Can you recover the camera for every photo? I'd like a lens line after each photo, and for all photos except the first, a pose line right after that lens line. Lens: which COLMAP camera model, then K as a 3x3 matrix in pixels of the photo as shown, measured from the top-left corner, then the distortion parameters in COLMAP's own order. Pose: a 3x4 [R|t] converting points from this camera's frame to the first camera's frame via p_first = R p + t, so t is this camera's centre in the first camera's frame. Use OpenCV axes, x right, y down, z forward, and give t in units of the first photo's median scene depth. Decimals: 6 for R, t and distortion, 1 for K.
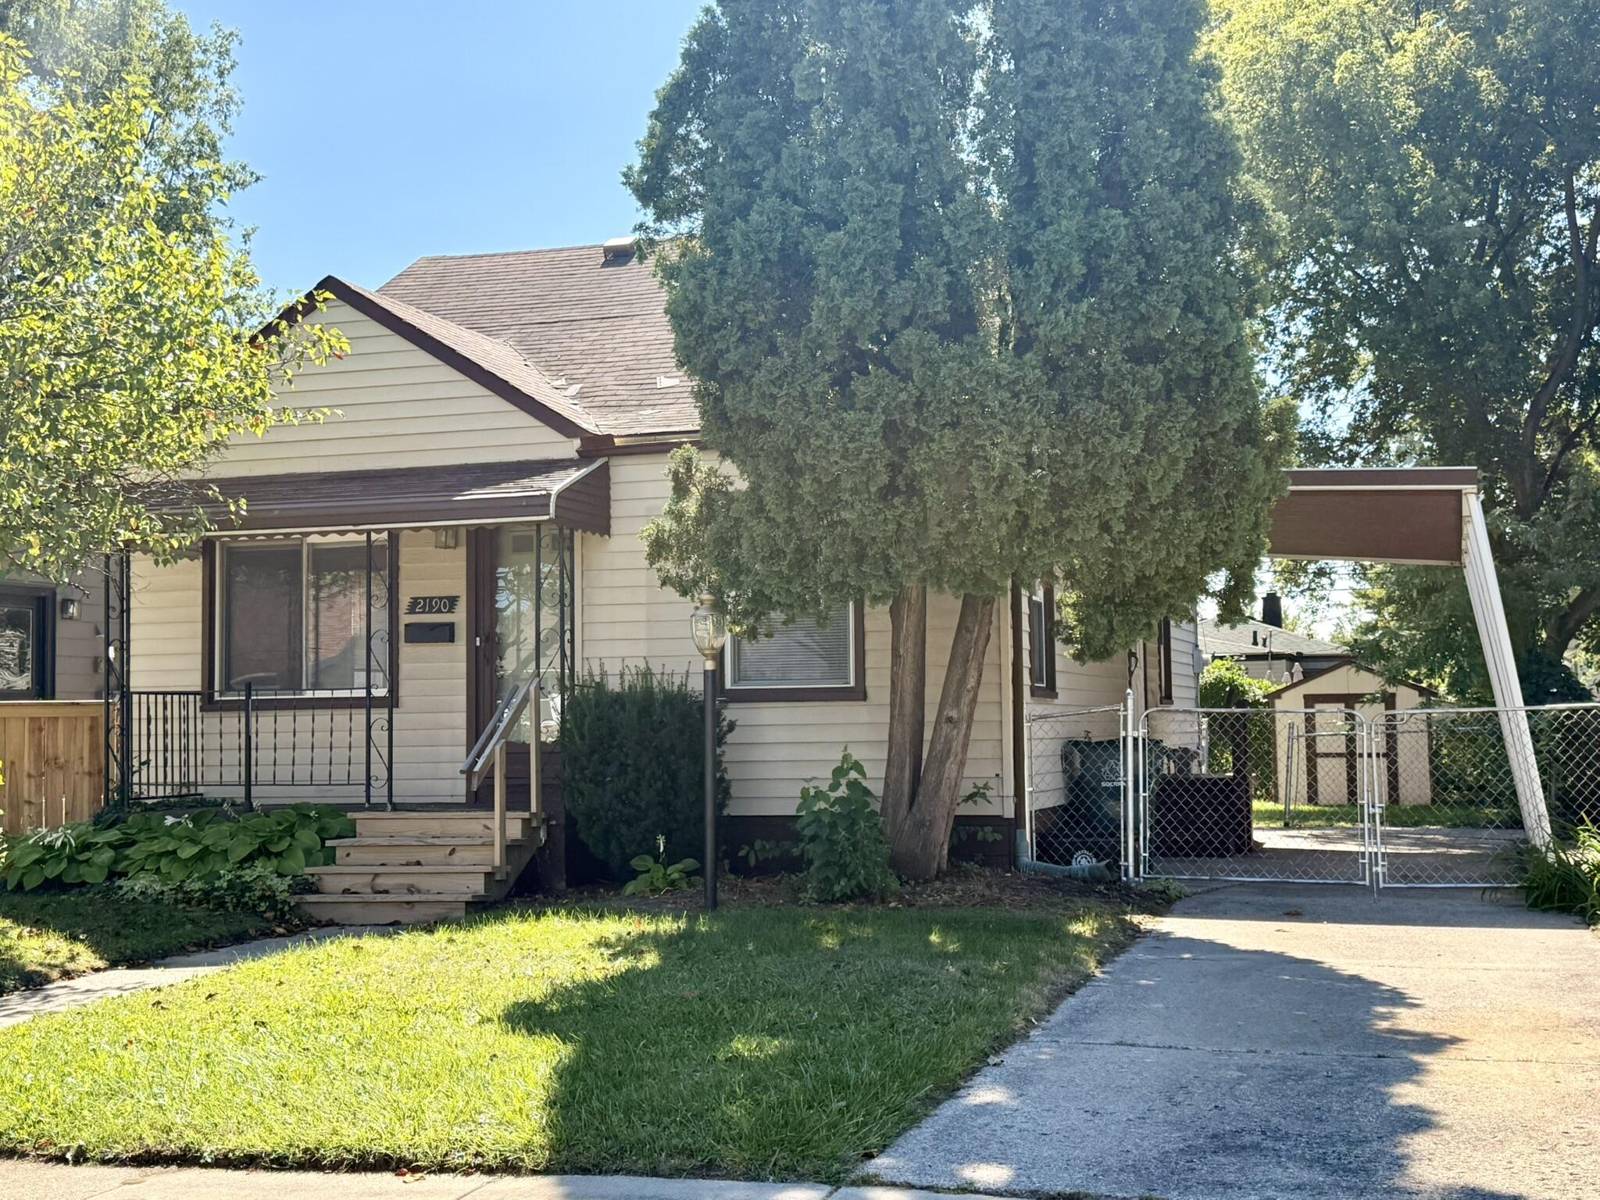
lens RADIAL K [[1861.2, 0, 800.4], [0, 1861.2, 603.2], [0, 0, 1]] dist [-0.011827, 0.000000]
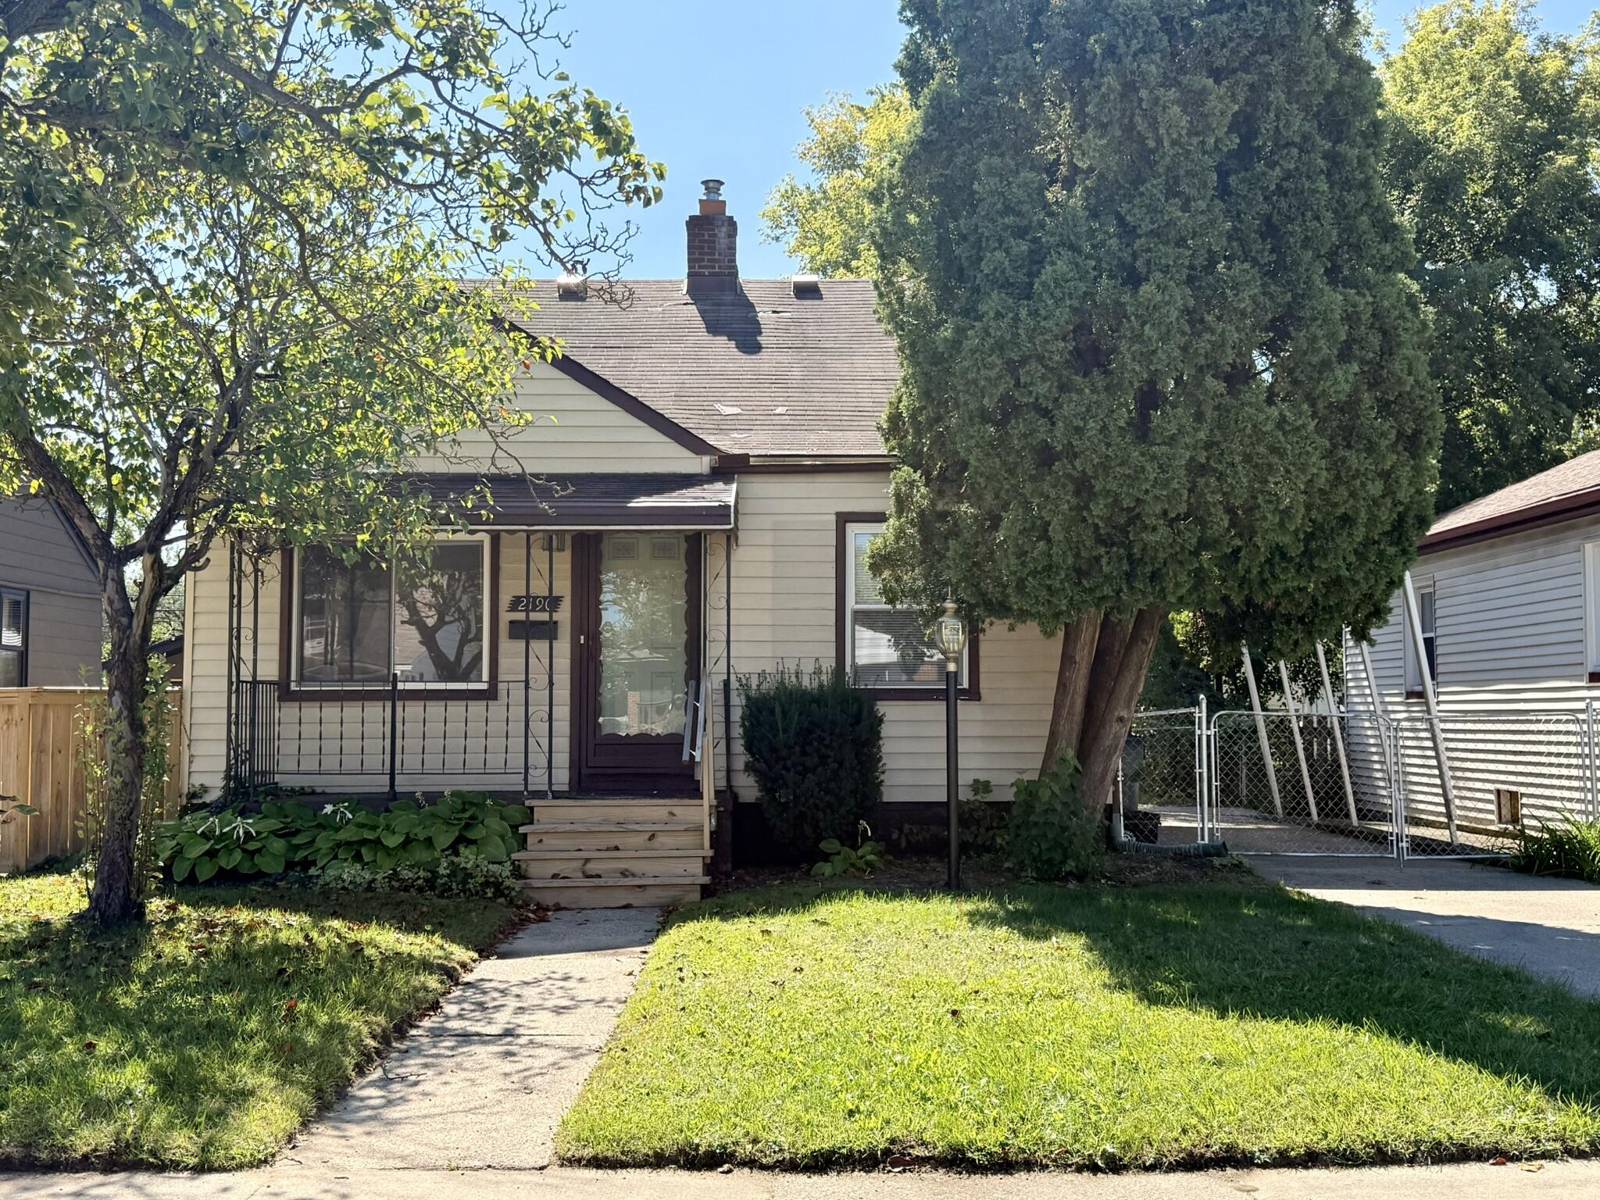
lens RADIAL K [[1547.5, 0, 801.2], [0, 1547.5, 599.2], [0, 0, 1]] dist [0.042037, 0.000000]
pose [[0.956316, 0.036642, 0.290031, -0.343678], [-0.031929, 0.999270, -0.020969, 0.013311], [-0.290588, 0.010792, 0.956788, 0.121828]]
